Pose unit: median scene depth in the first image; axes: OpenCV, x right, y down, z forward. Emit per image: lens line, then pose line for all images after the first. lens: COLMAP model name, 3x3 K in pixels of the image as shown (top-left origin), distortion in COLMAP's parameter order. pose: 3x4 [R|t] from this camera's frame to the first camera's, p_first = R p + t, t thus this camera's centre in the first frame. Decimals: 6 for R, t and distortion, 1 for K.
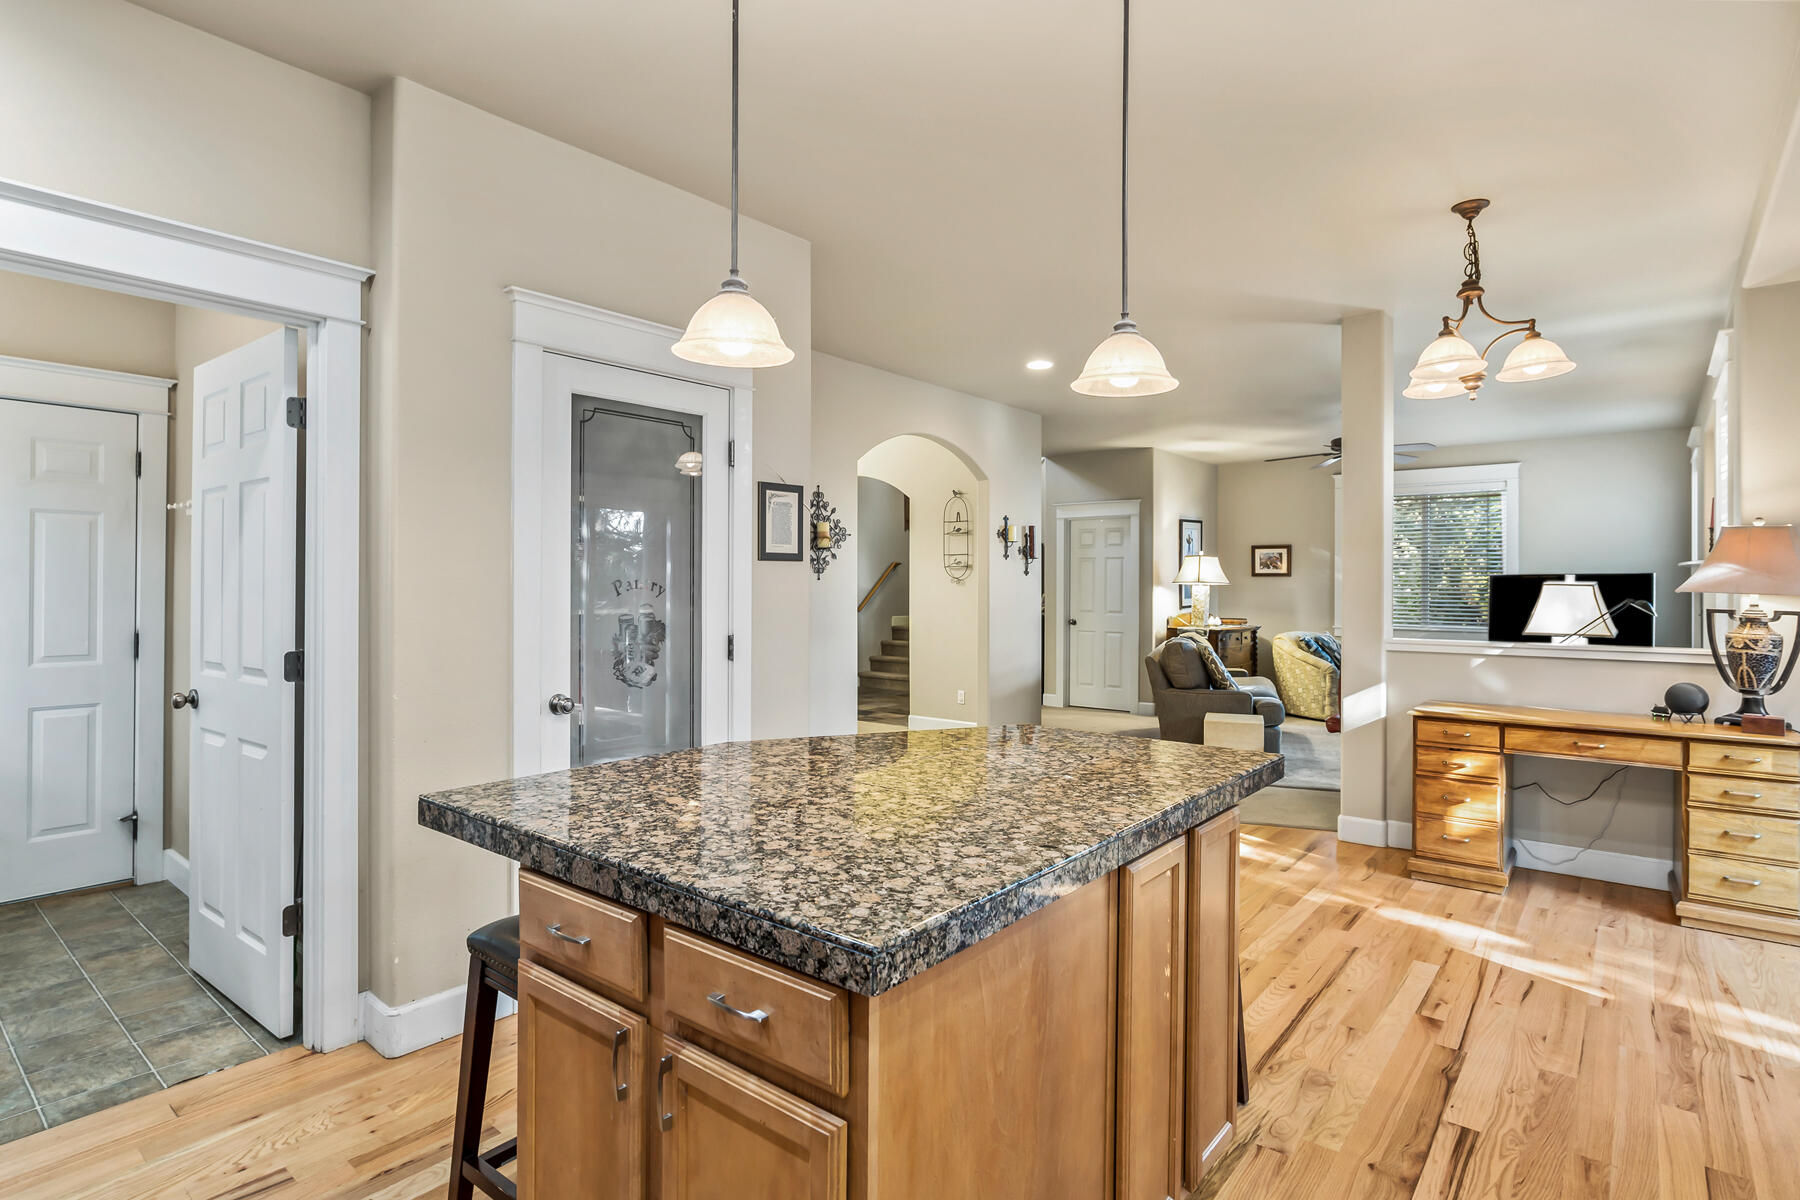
lens RADIAL K [[912.0, 0, 891.1], [0, 912.0, 587.5], [0, 0, 1]] dist [-0.022926, 0.010741]
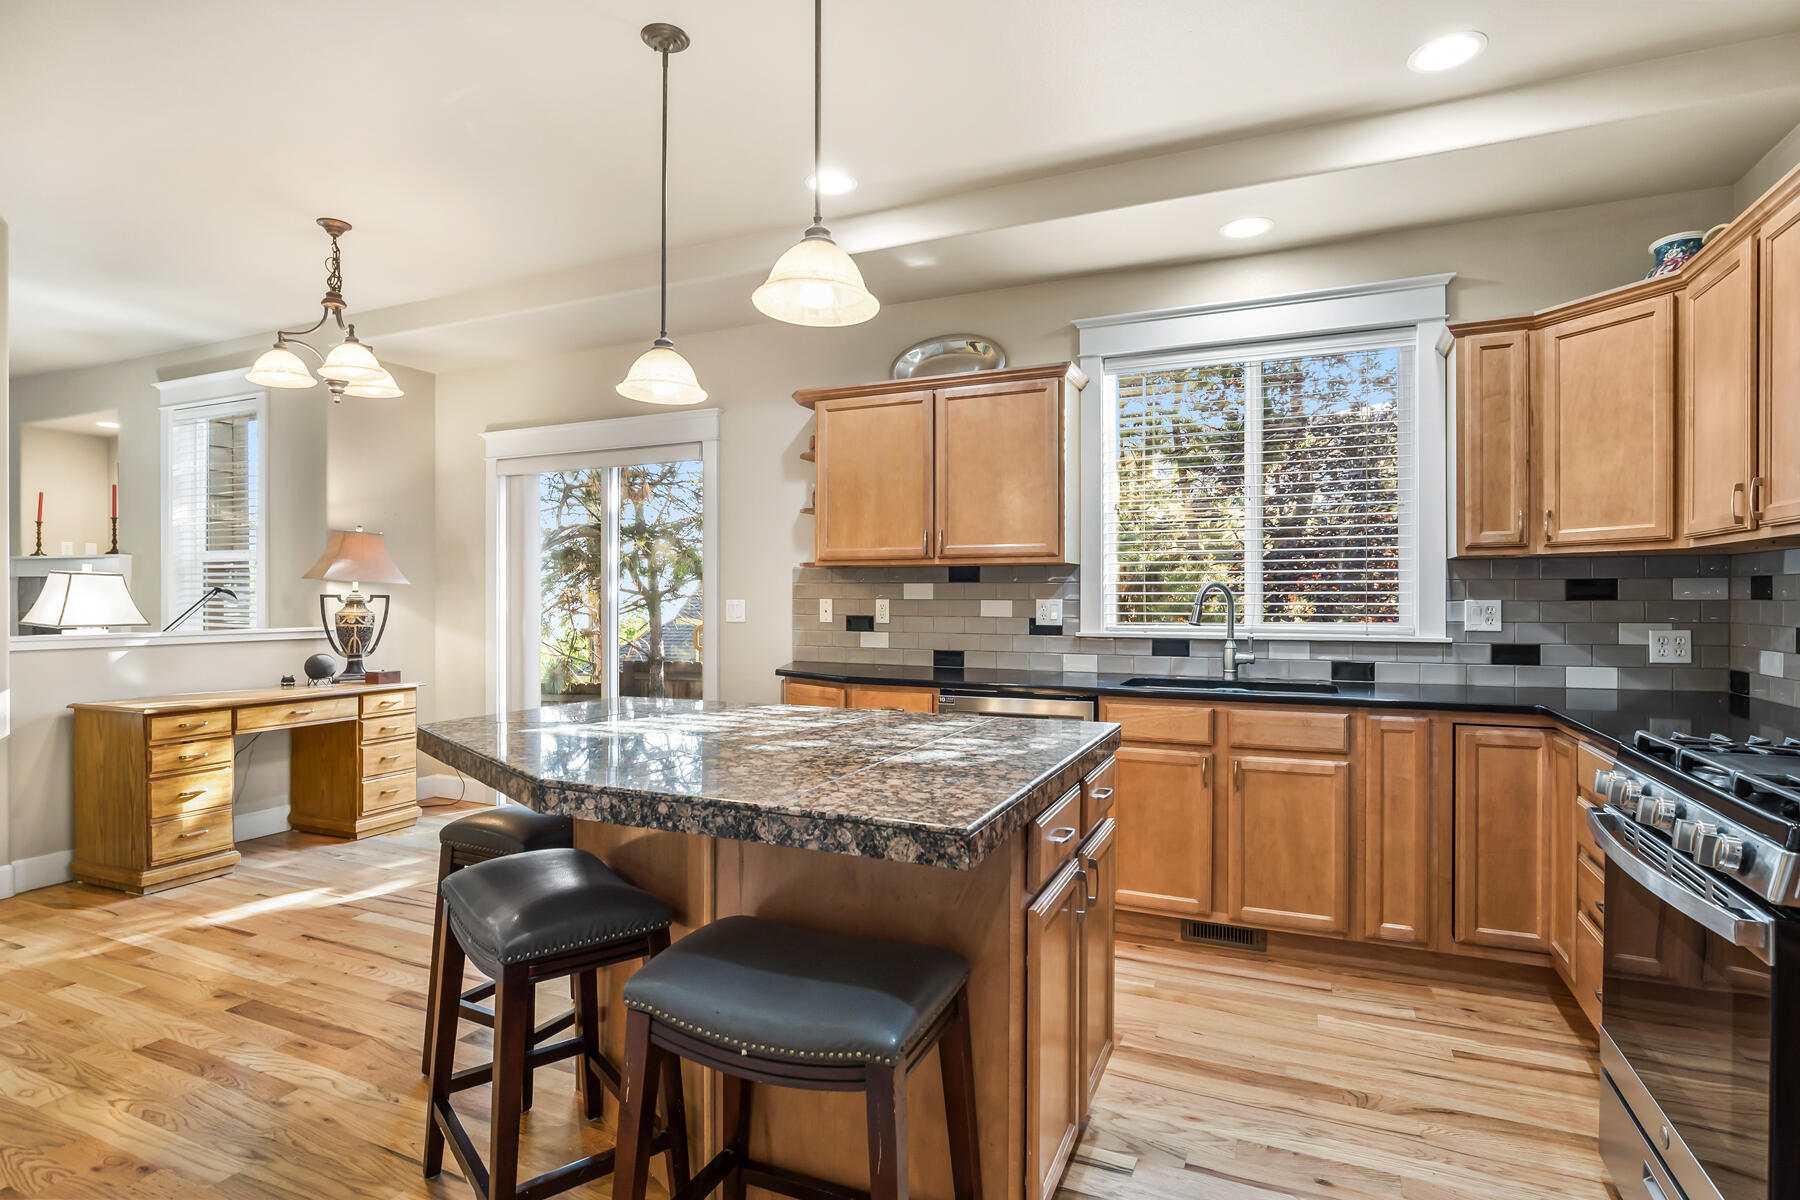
lens RADIAL K [[912.0, 0, 903.6], [0, 912.0, 600.2], [0, 0, 1]] dist [-0.022926, 0.010741]
pose [[-0.268247, -0.008158, 0.963316, -0.394401], [-0.000501, 0.999965, 0.008329, 0.015618], [-0.963350, 0.001751, -0.268242, 0.412170]]
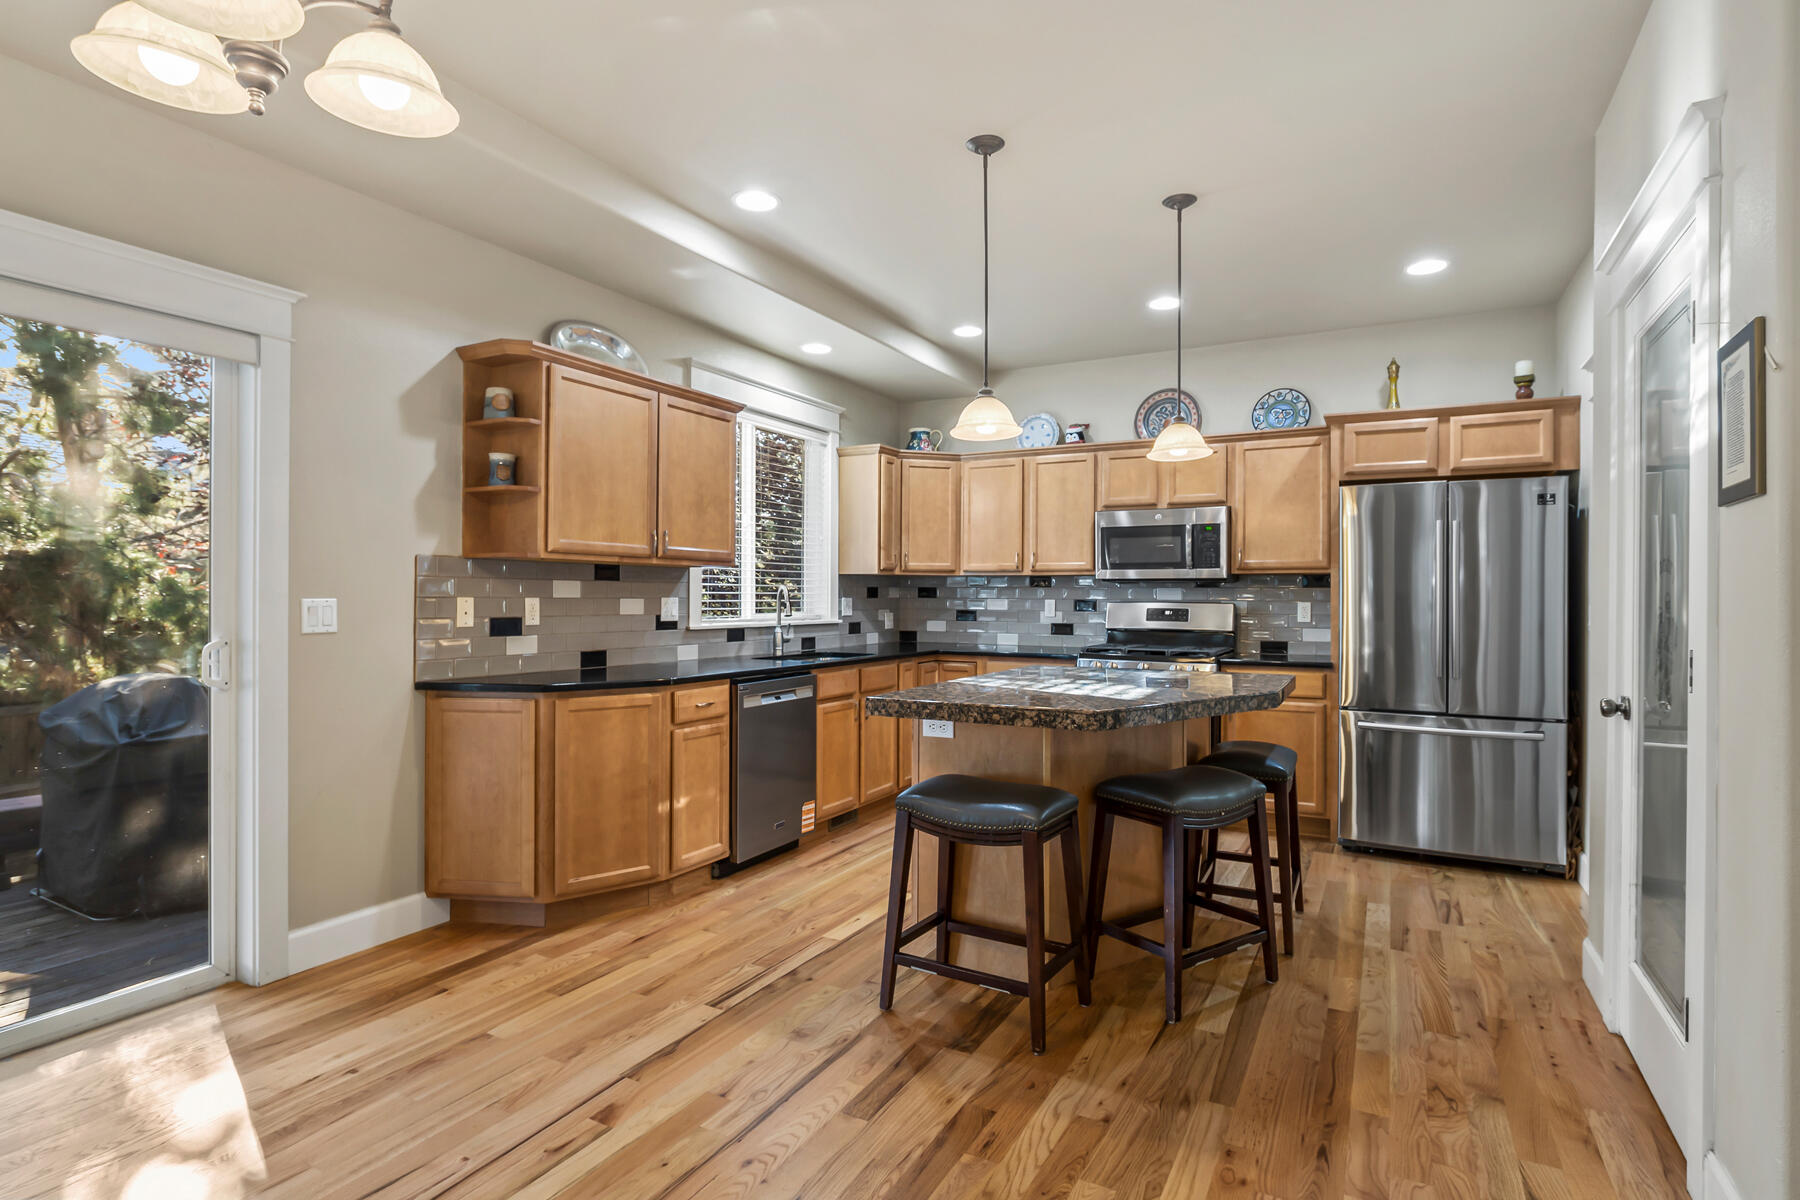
lens RADIAL K [[912.0, 0, 899.0], [0, 912.0, 589.8], [0, 0, 1]] dist [-0.022926, 0.010741]
pose [[-0.981033, -0.012600, -0.193430, 0.274433], [-0.011729, 0.999915, -0.005646, 0.016179], [0.193484, -0.003270, -0.981098, 0.977643]]
